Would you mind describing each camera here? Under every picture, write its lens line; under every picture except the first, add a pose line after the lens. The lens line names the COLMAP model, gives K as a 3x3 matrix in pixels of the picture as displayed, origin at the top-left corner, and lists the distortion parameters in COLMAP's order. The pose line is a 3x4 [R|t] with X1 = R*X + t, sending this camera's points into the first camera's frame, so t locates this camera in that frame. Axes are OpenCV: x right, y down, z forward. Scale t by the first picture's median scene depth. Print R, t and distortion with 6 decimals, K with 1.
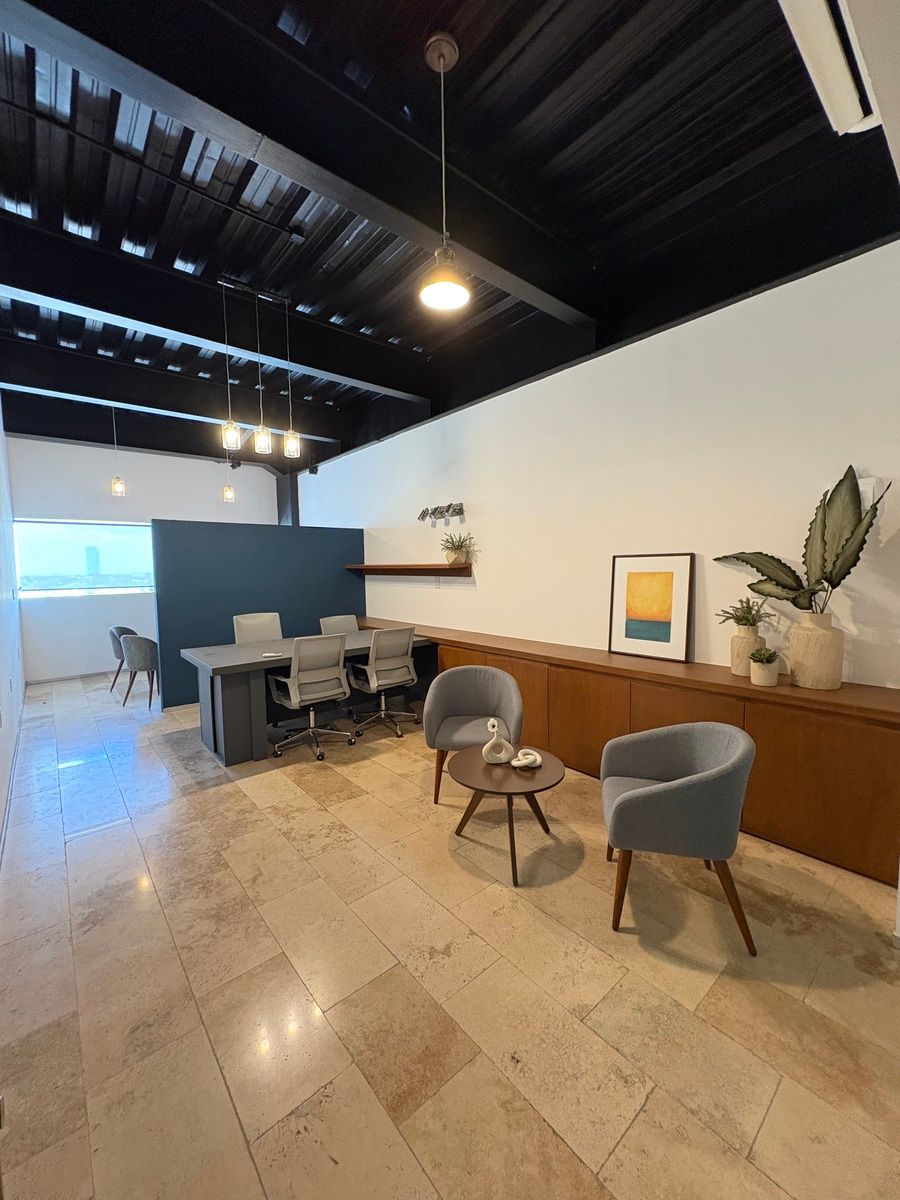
lens RADIAL K [[474.9, 0, 450.0], [0, 474.9, 600.0], [0, 0, 1]] dist [0.000079, 0.000277]
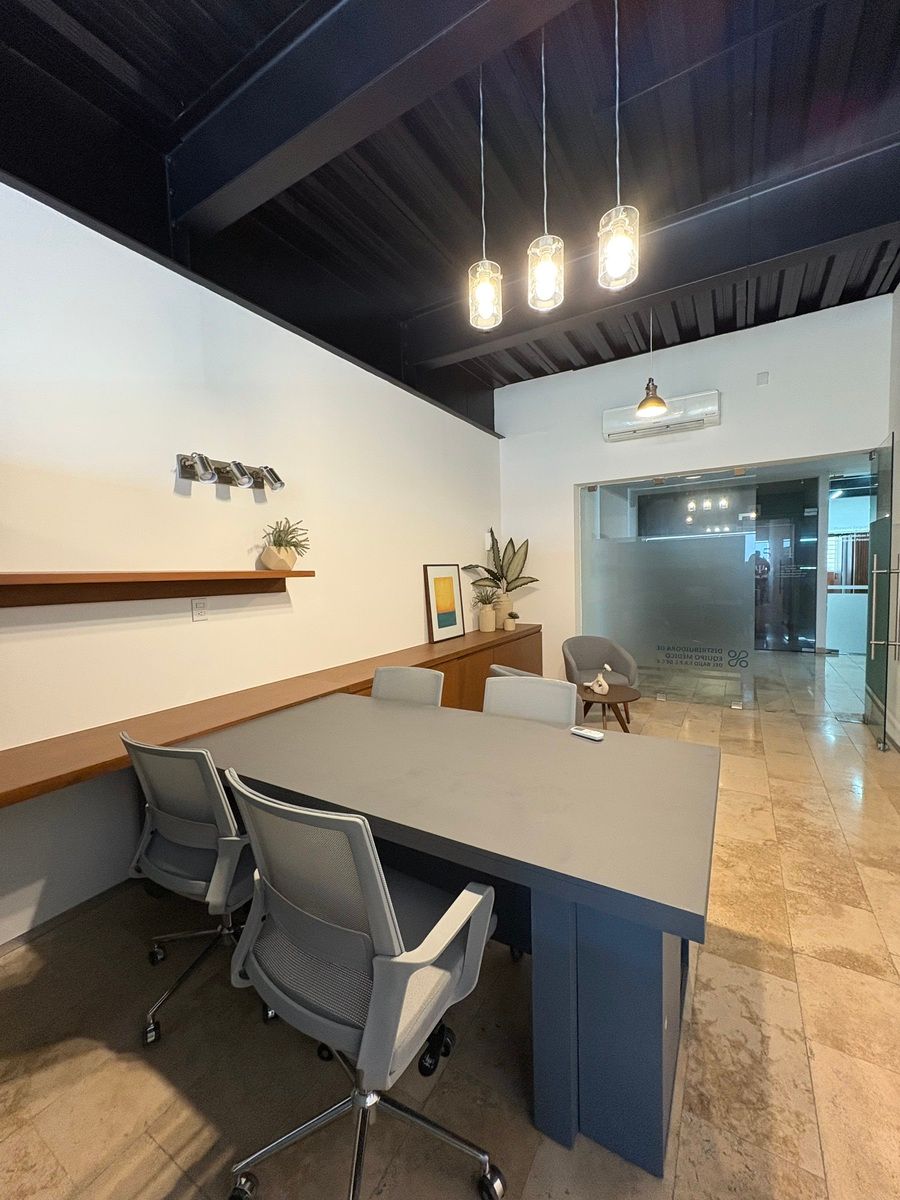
lens RADIAL K [[478.5, 0, 448.7], [0, 478.5, 593.9], [0, 0, 1]] dist [-0.000327, 0.000021]
pose [[-0.314751, -0.018709, 0.948990, -0.757280], [0.099146, 0.993688, 0.052474, -0.069493], [-0.943982, 0.110605, -0.310909, 1.190623]]
